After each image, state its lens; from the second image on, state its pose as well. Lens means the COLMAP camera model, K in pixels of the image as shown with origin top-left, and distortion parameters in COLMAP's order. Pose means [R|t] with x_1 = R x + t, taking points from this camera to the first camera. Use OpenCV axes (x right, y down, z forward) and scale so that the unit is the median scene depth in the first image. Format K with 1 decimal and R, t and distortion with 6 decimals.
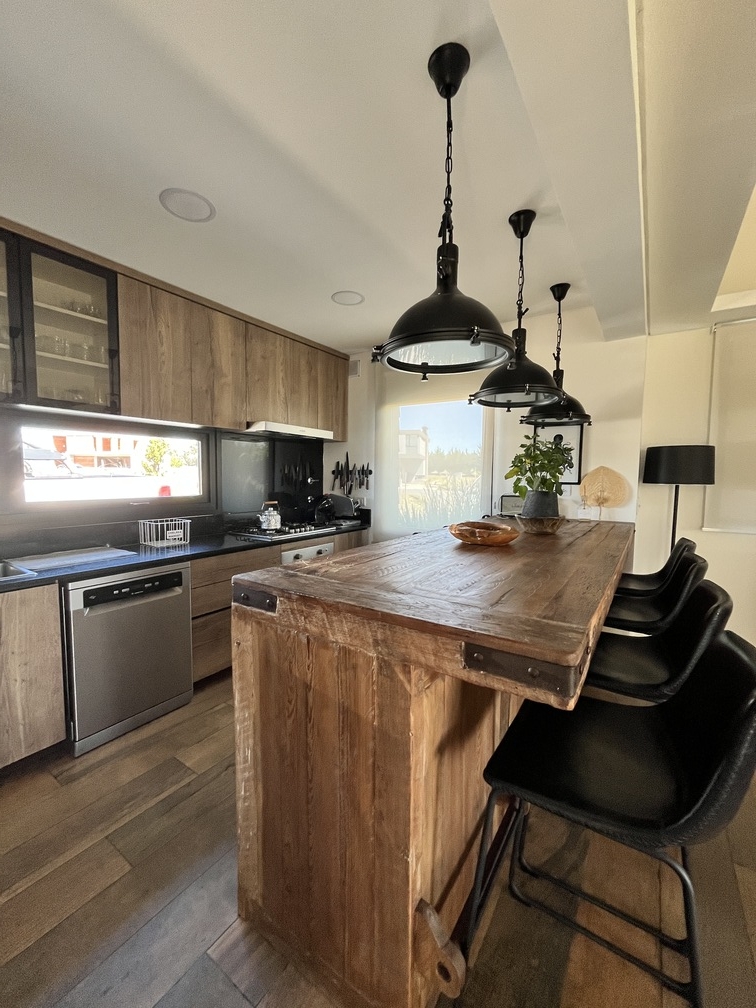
lens RADIAL K [[408.1, 0, 373.1], [0, 408.1, 504.7], [0, 0, 1]] dist [0.001234, -0.000692]
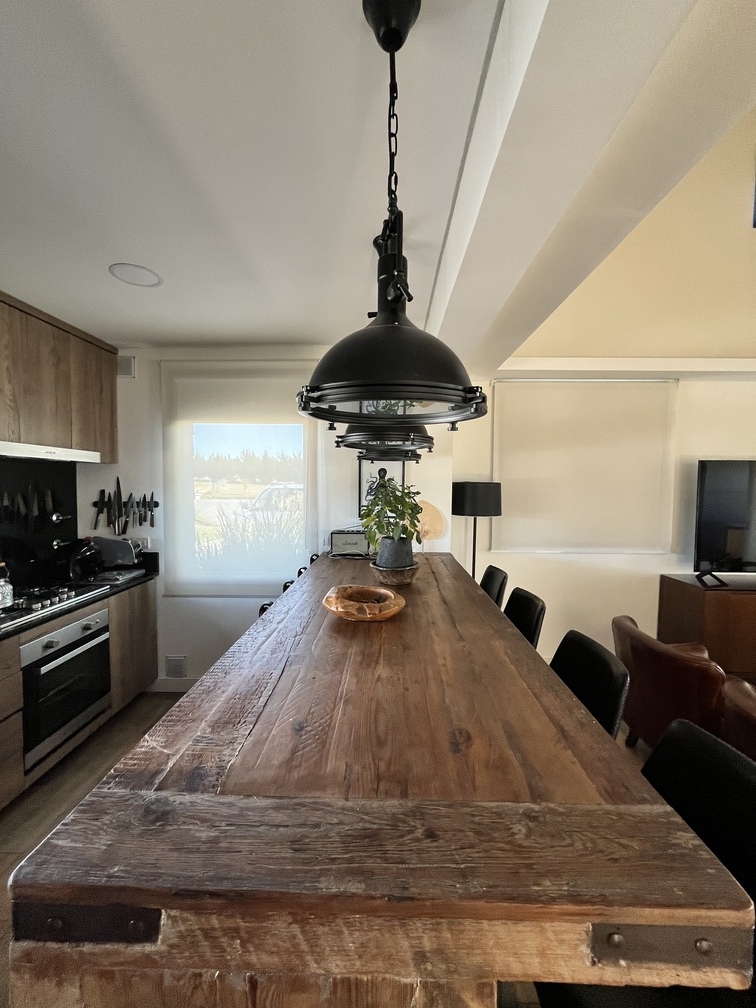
lens RADIAL K [[408.1, 0, 379.1], [0, 408.1, 505.9], [0, 0, 1]] dist [0.001234, -0.000692]
pose [[0.840536, -0.033002, 0.540750, -0.079807], [0.040135, 0.999193, -0.001405, -0.067450], [-0.540267, 0.022884, 0.841182, 0.141798]]
